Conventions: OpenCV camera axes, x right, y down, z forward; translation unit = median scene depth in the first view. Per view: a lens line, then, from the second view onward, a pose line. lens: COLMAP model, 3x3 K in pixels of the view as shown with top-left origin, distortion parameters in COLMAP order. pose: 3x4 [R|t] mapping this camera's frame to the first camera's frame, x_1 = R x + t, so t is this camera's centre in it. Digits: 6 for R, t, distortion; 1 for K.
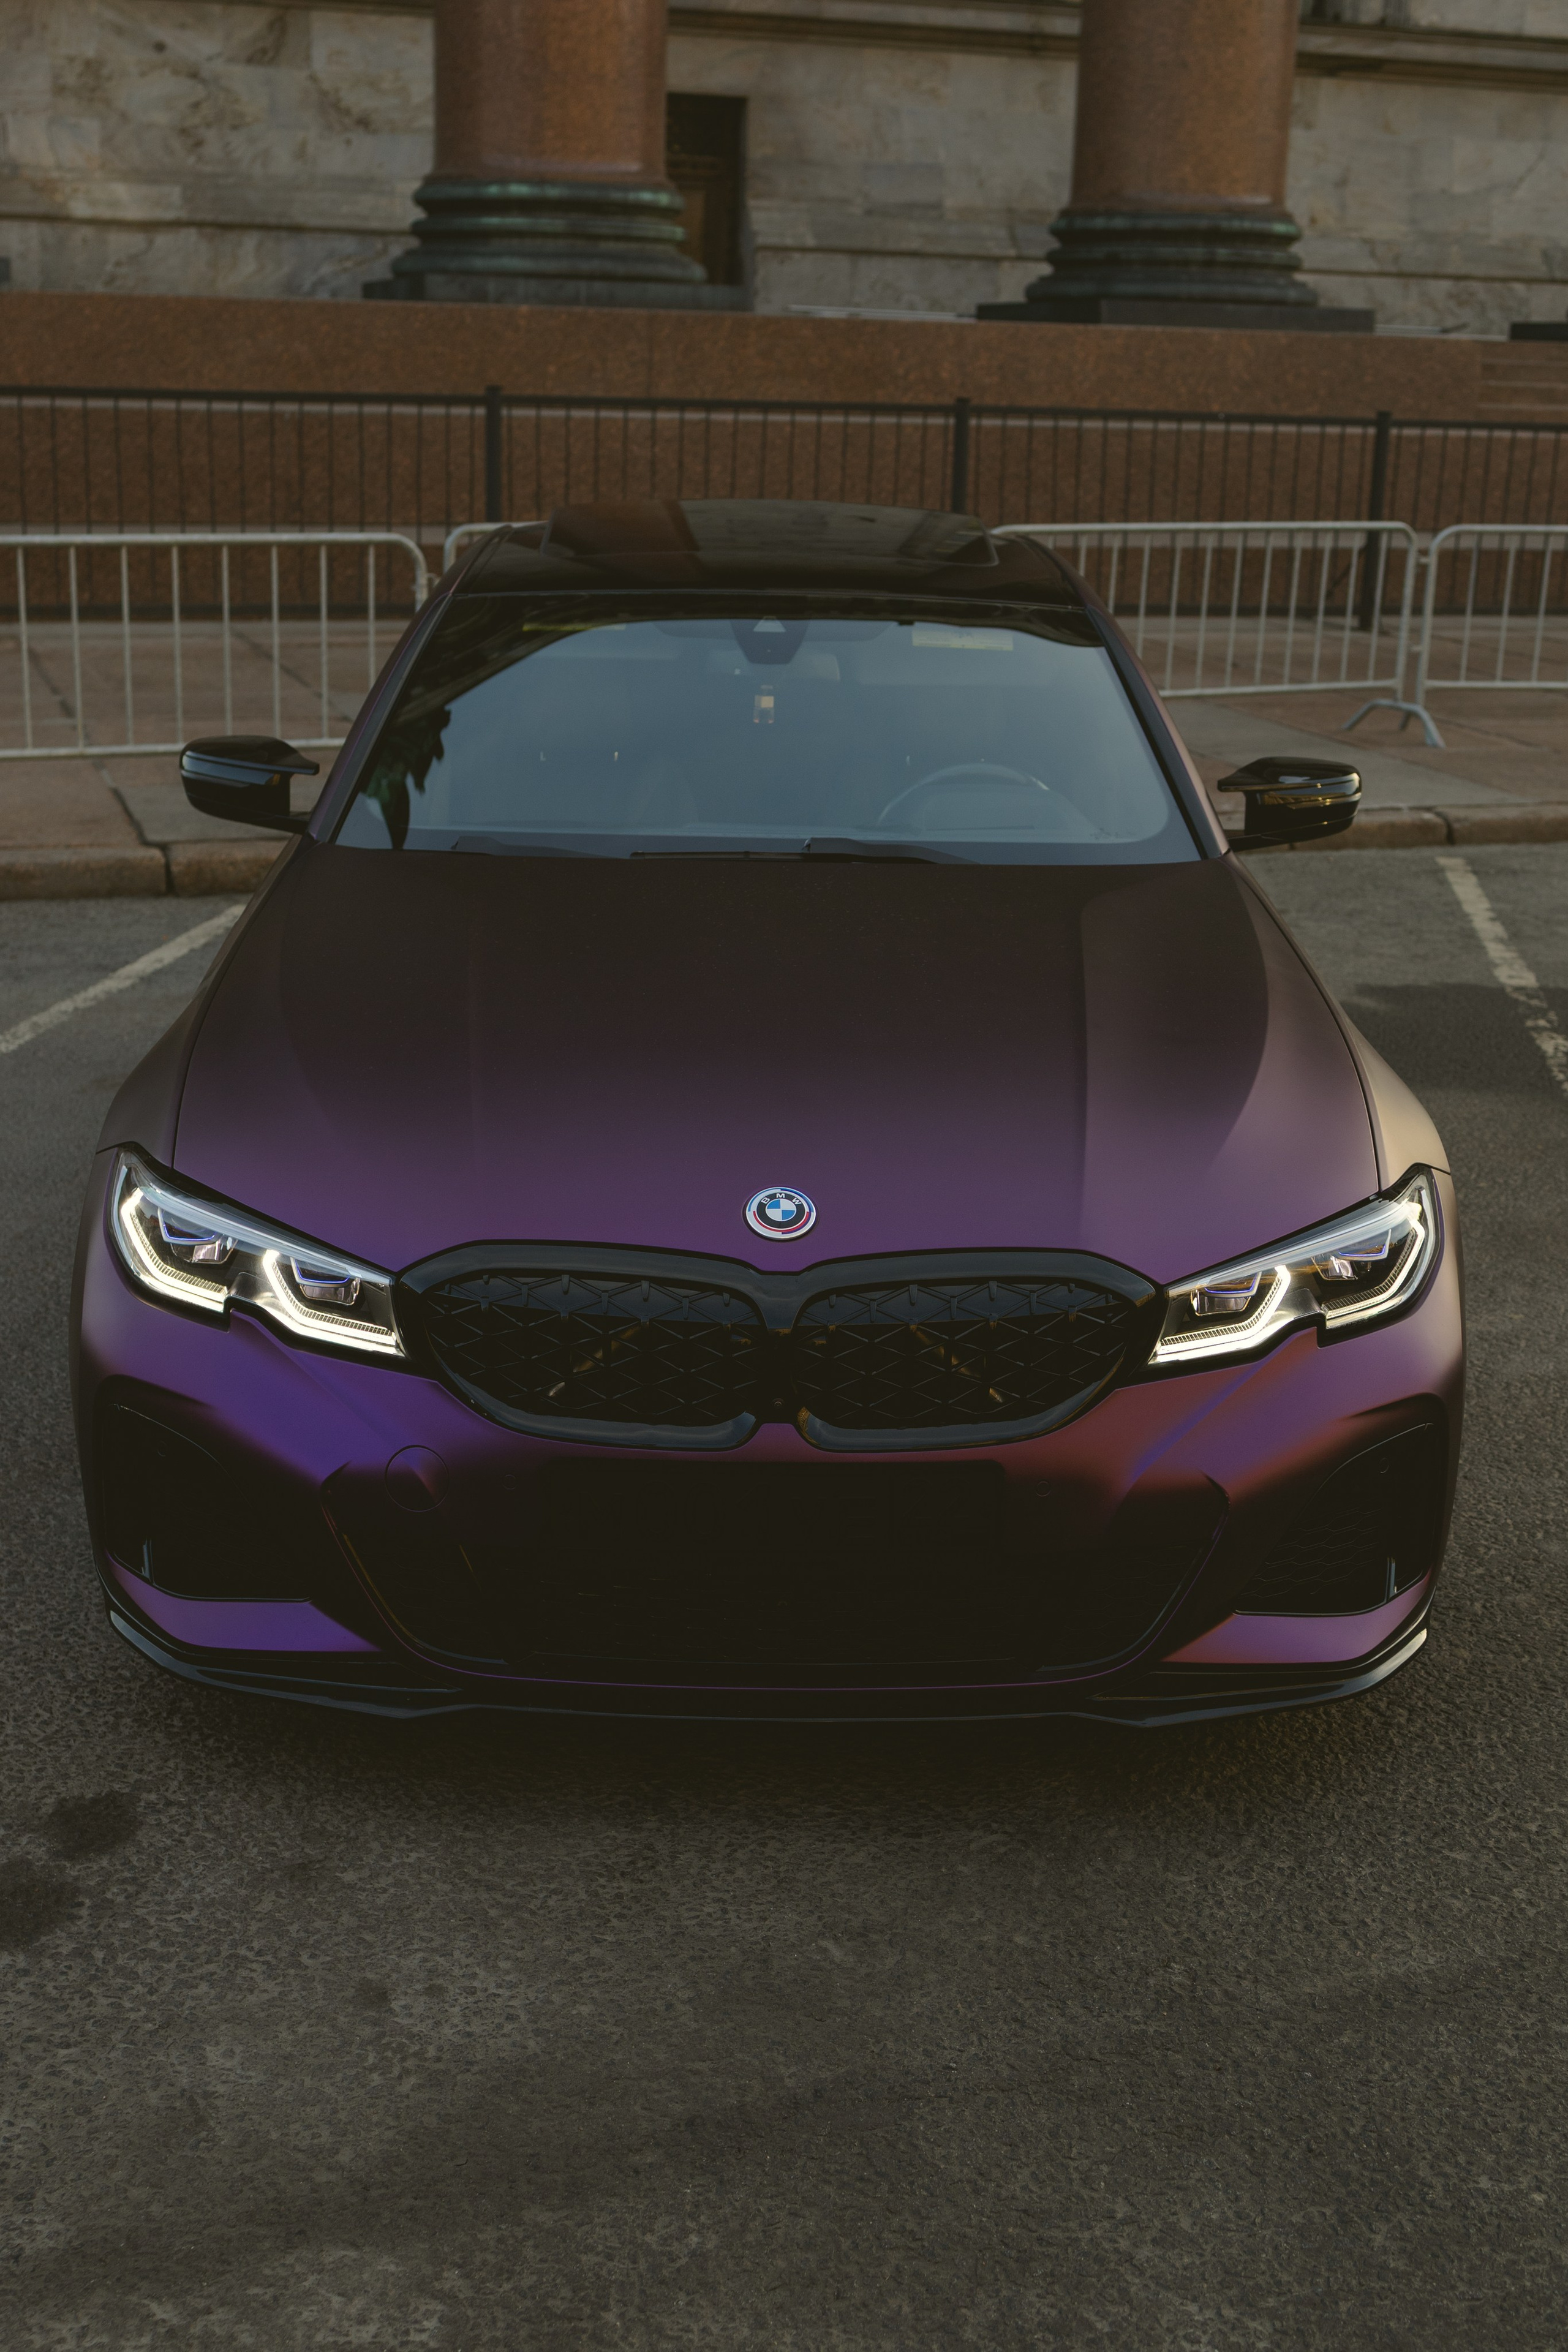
lens RADIAL K [[2609.1, 0, 784.0], [0, 2609.1, 1176.0], [0, 0, 1]] dist [0.014879, -0.090774]
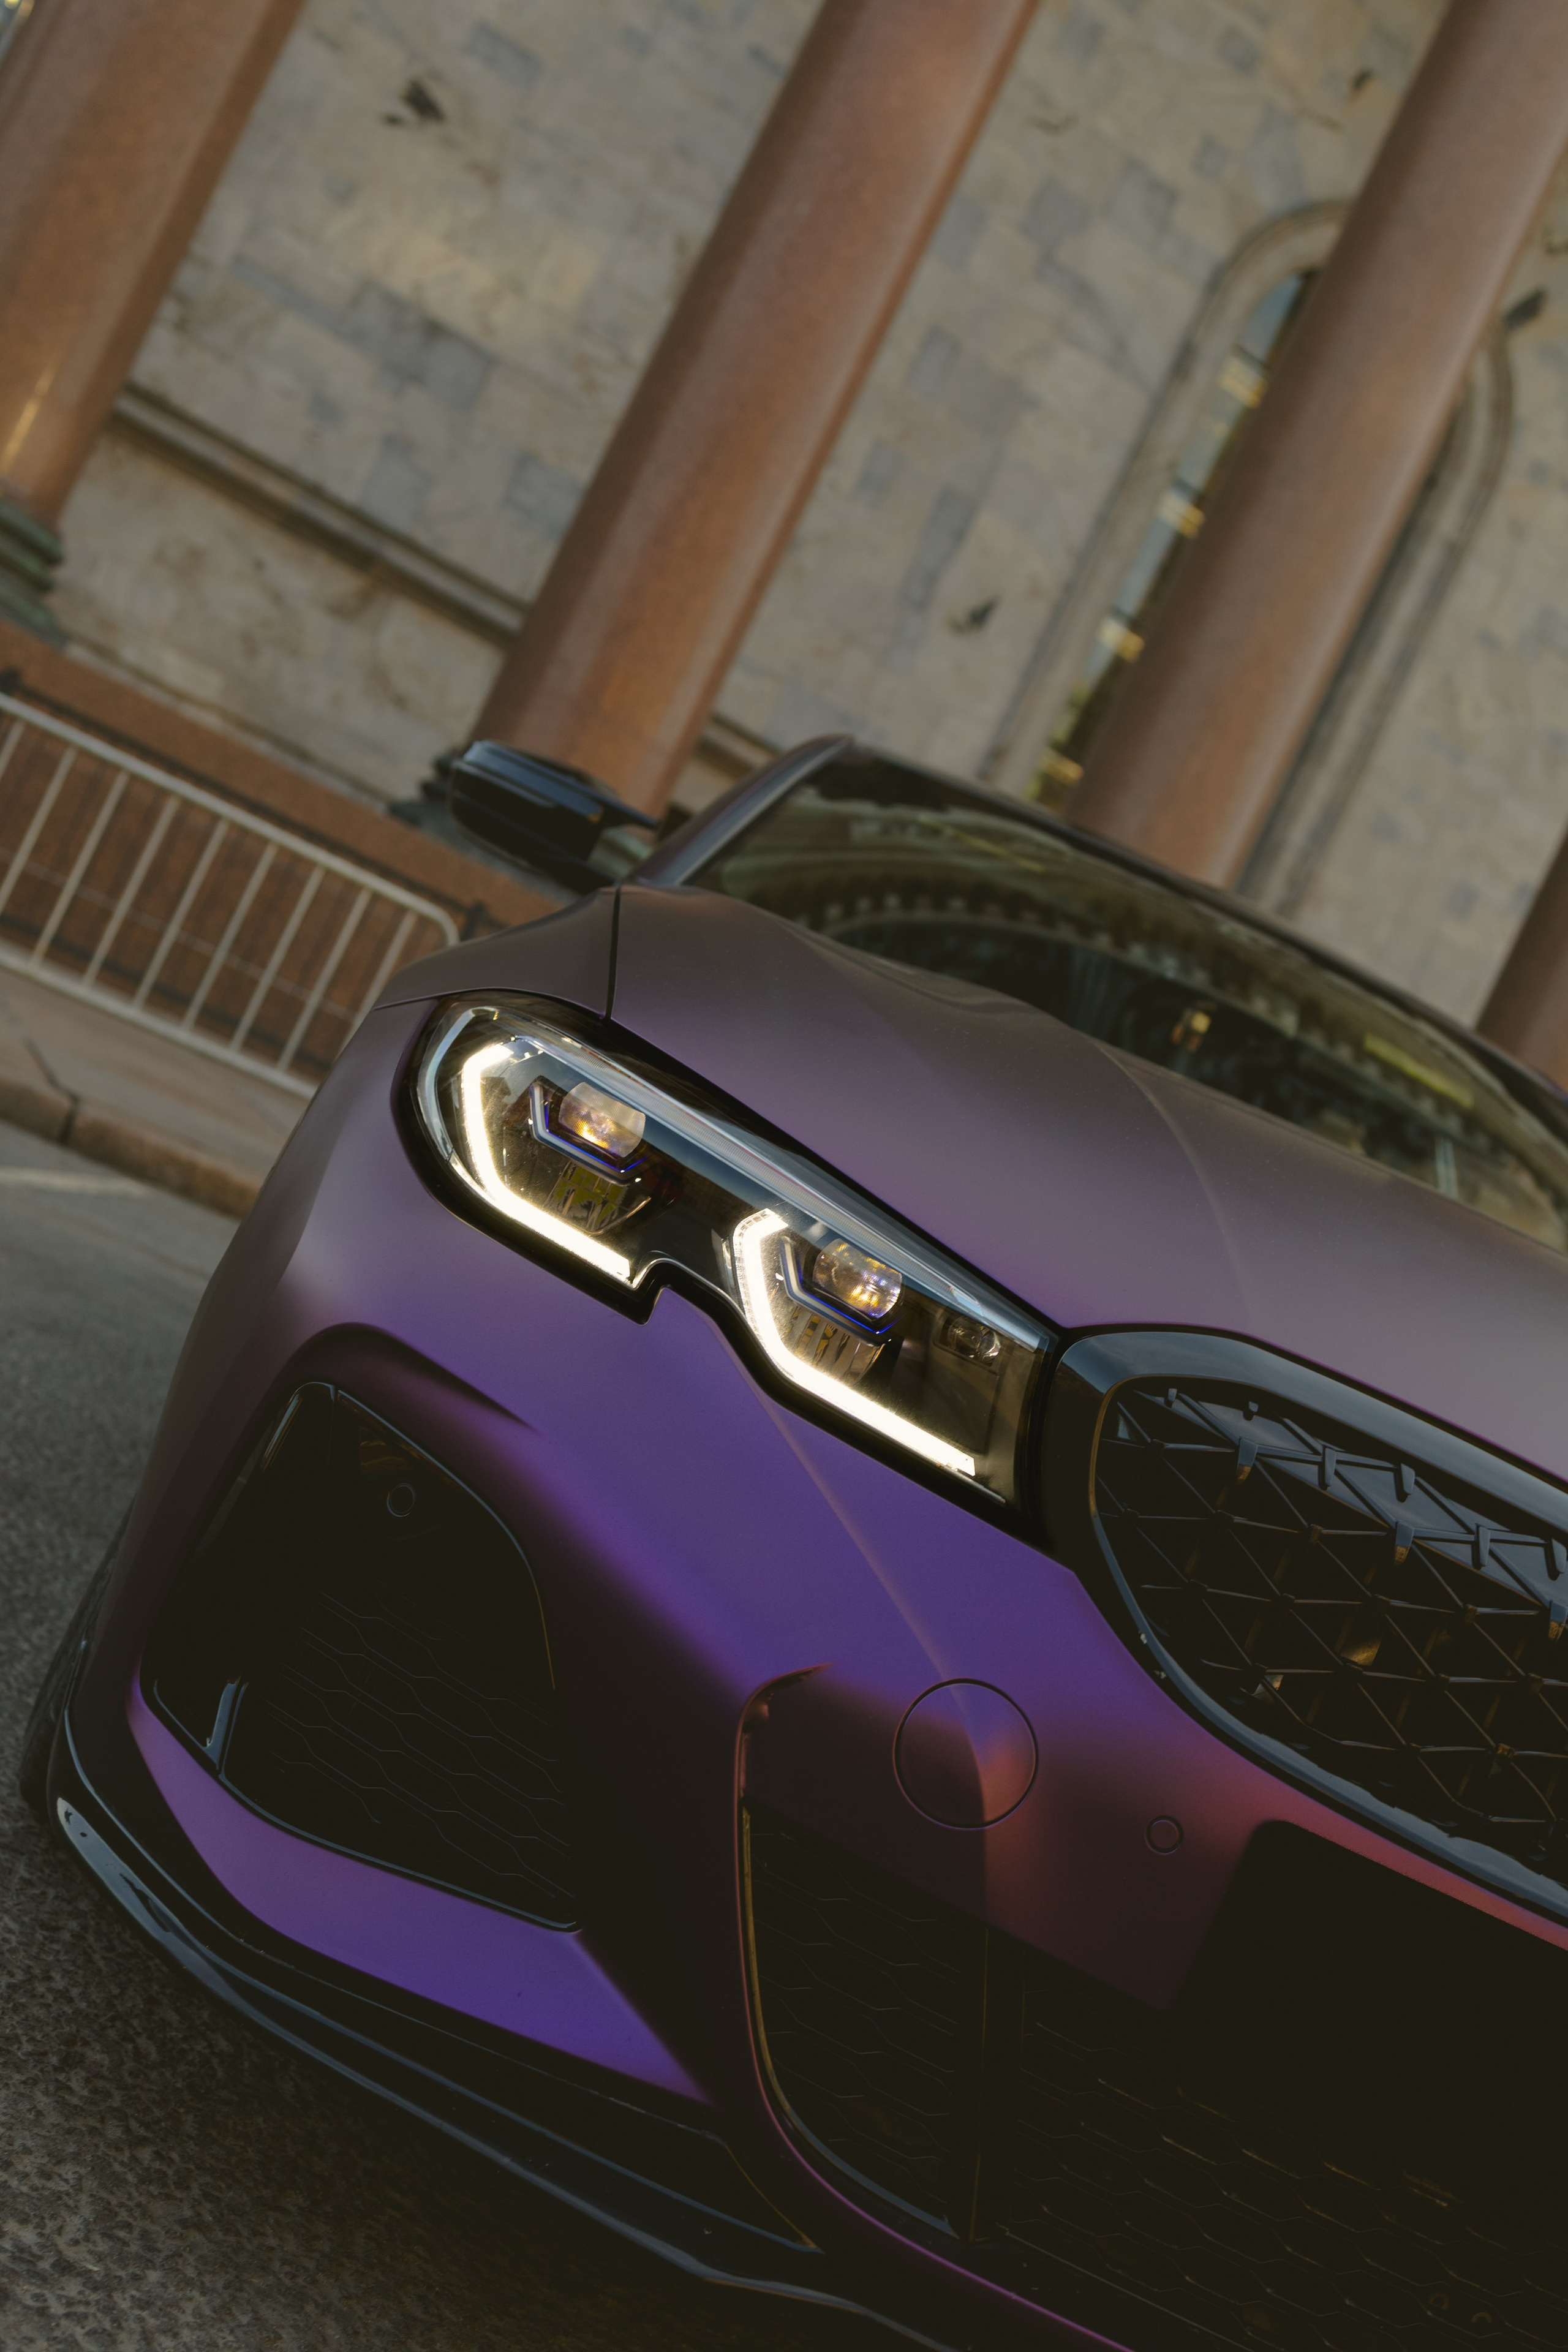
lens RADIAL K [[2419.6, 0, 823.6], [0, 2419.6, 1169.3], [0, 0, 1]] dist [-0.002306, -0.009485]
pose [[0.911489, 0.401014, 0.091515, -0.211966], [-0.361144, 0.886727, -0.288602, 0.136450], [-0.196883, 0.230008, 0.953065, 0.503821]]
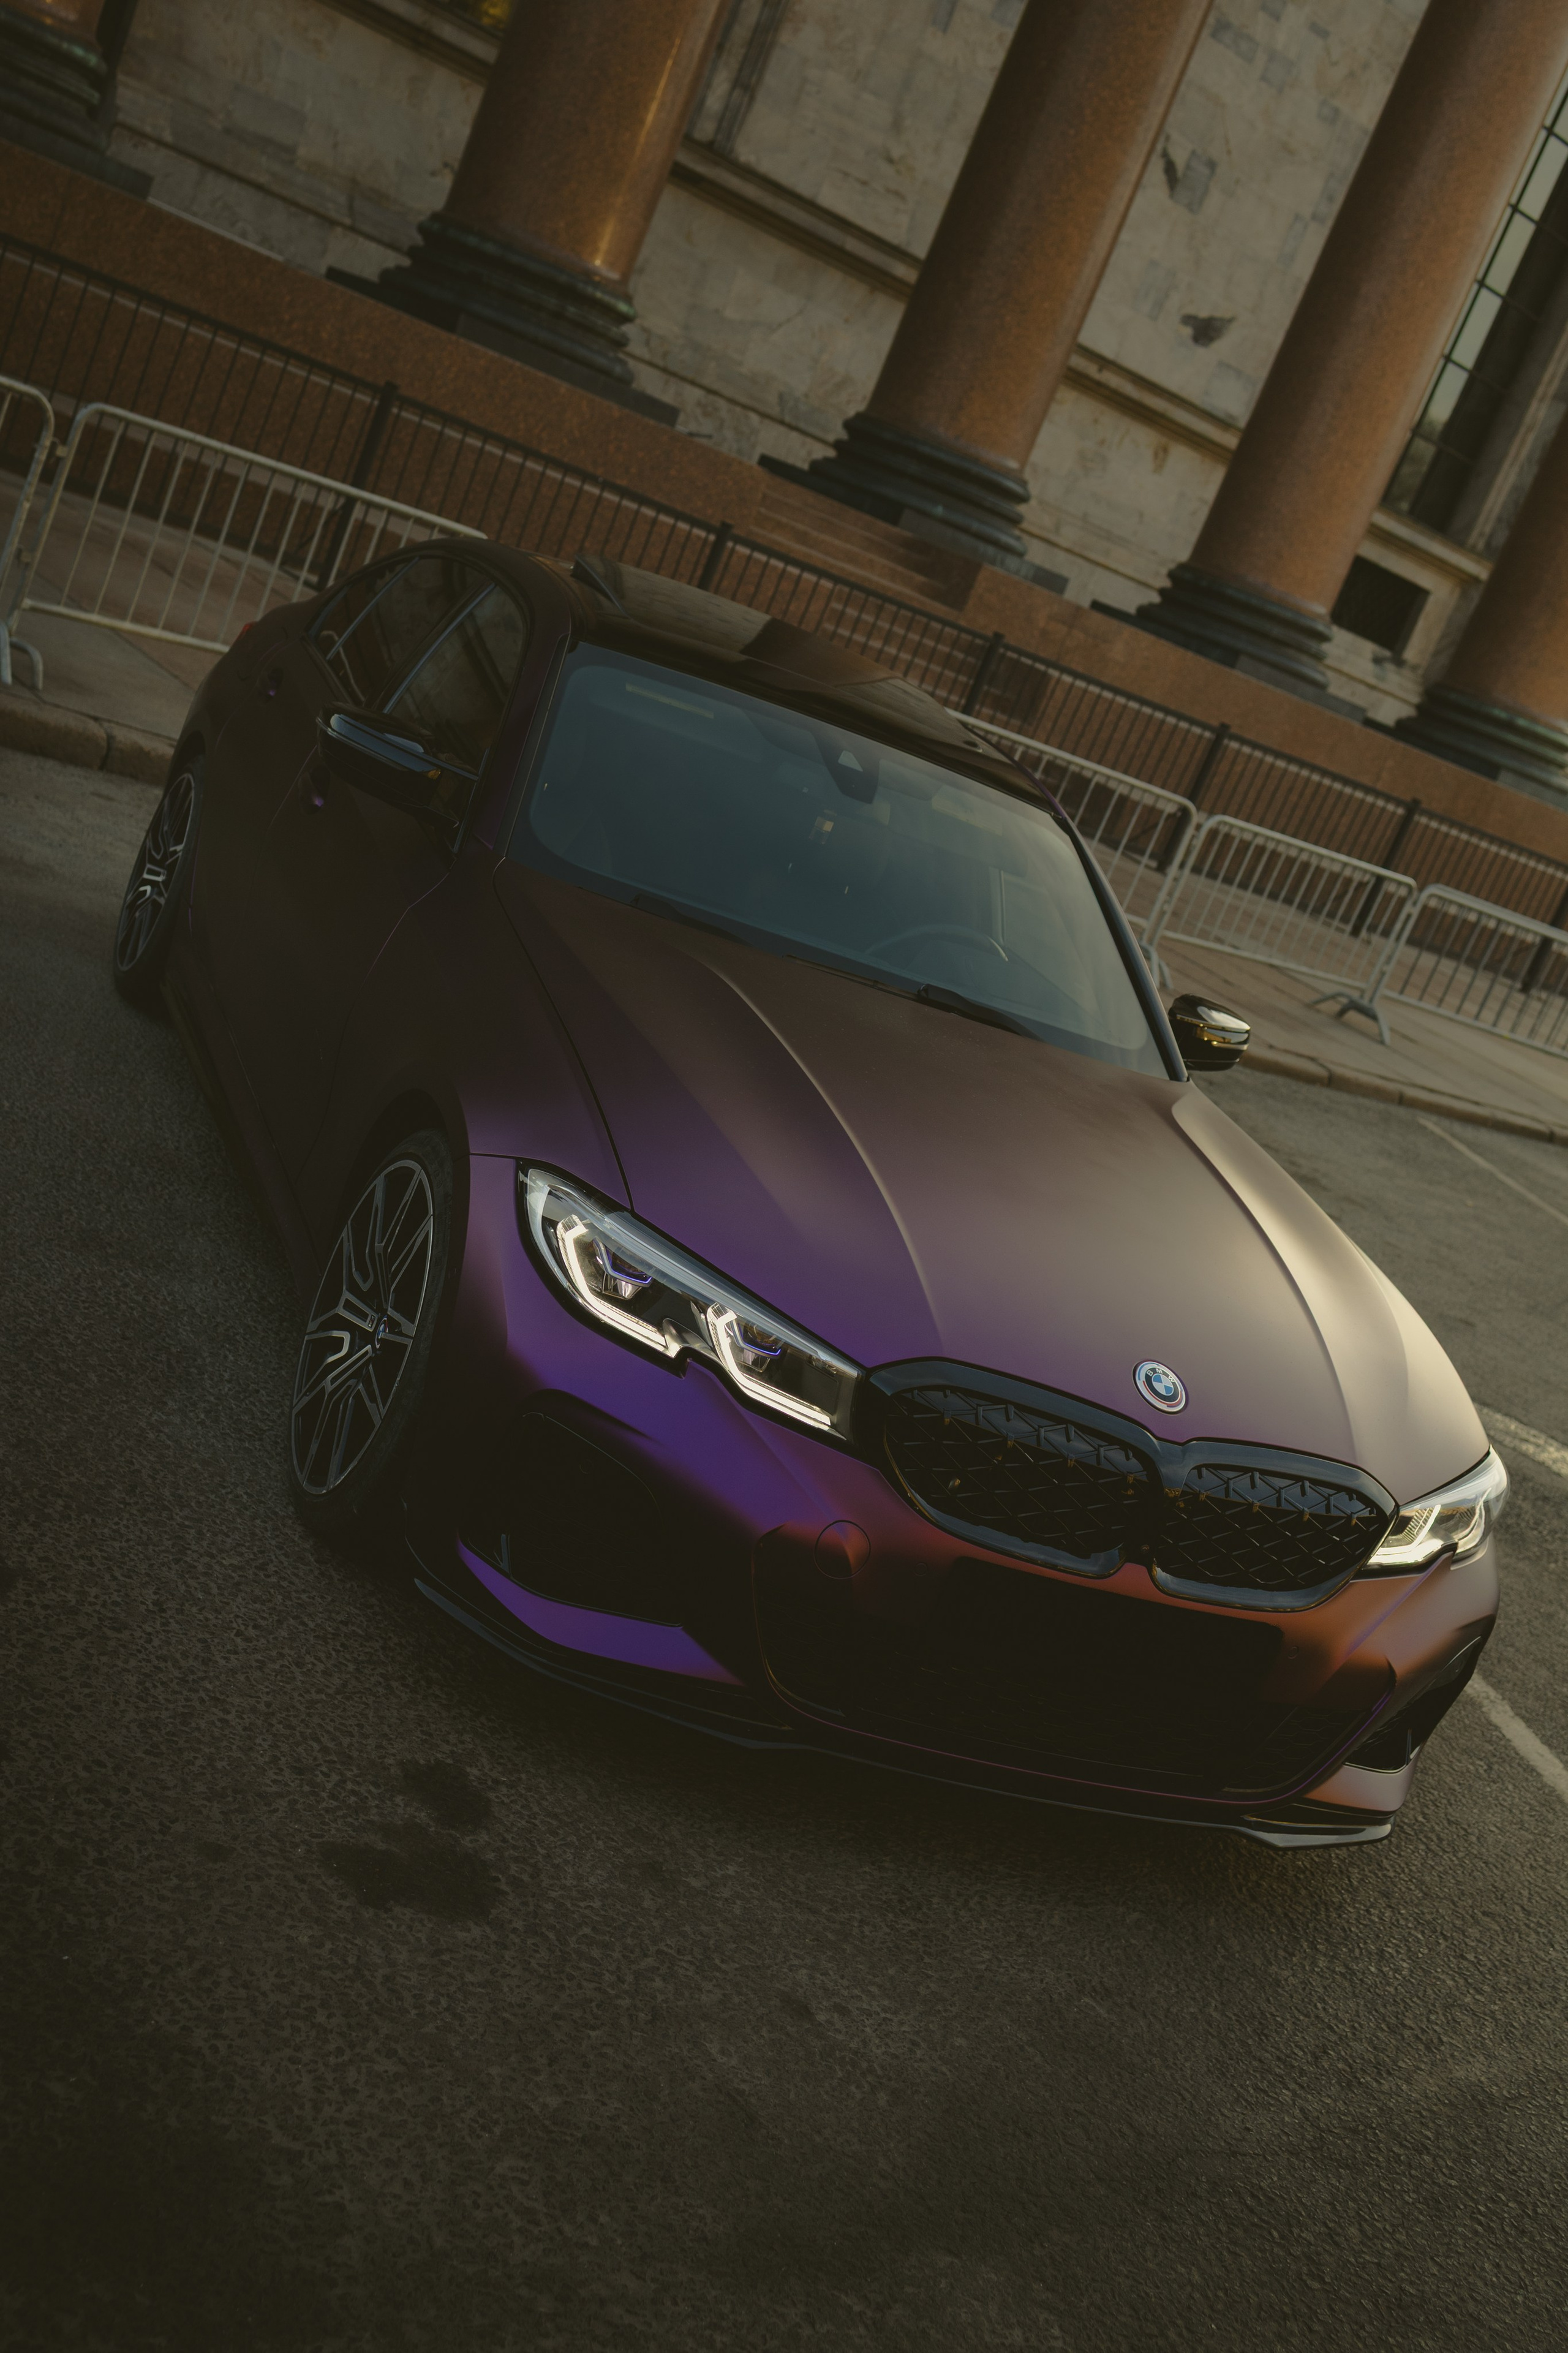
lens RADIAL K [[2424.6, 0, 784.0], [0, 2424.6, 1176.5], [0, 0, 1]] dist [0.000923, -0.008287]
pose [[0.894255, 0.244737, 0.374715, -0.521408], [-0.253790, 0.966914, -0.025853, -0.006014], [-0.368645, -0.071980, 0.926779, 0.039205]]
